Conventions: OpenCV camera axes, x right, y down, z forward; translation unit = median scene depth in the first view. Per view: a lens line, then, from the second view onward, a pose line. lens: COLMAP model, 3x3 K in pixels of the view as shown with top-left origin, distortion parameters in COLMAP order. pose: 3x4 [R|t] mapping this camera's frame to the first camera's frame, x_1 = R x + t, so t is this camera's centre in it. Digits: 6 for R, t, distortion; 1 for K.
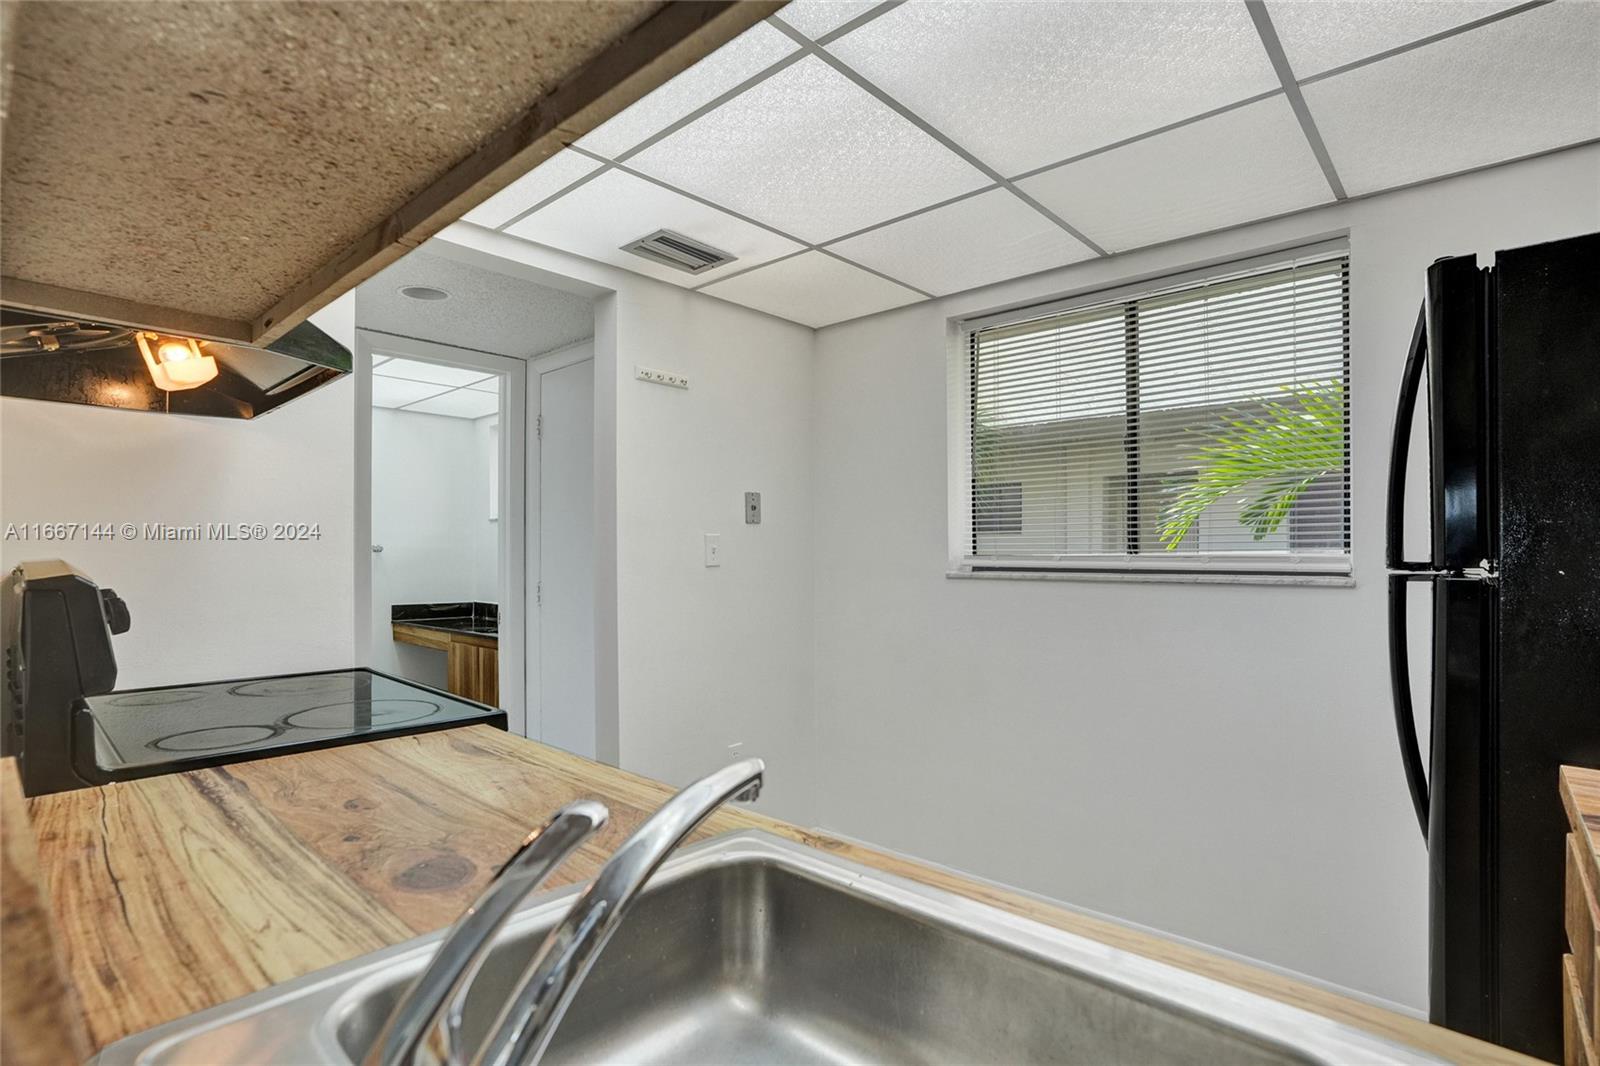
lens RADIAL K [[774.1, 0, 799.0], [0, 774.1, 510.5], [0, 0, 1]] dist [-0.046643, 0.024454]
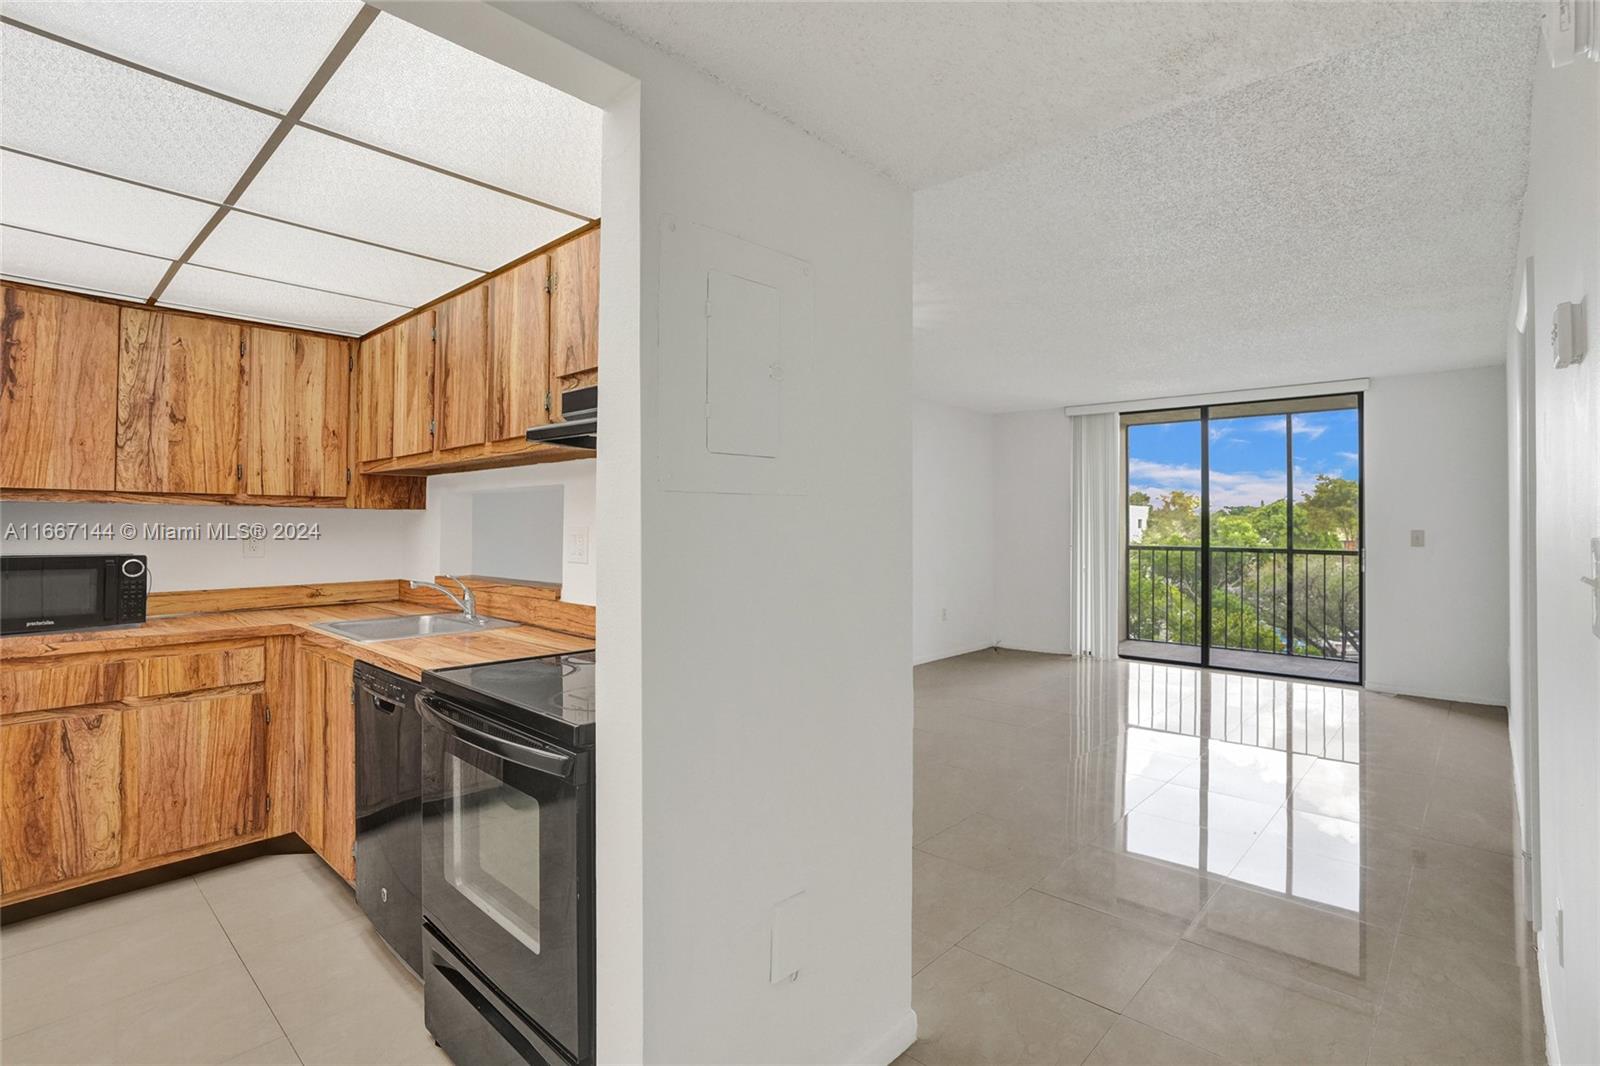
lens RADIAL K [[774.1, 0, 799.0], [0, 774.1, 510.5], [0, 0, 1]] dist [-0.046643, 0.024454]
pose [[-0.999863, -0.000321, 0.016554, -1.564154], [-0.001435, 0.997732, -0.067298, 0.095983], [-0.016495, -0.067312, -0.997596, 3.446951]]
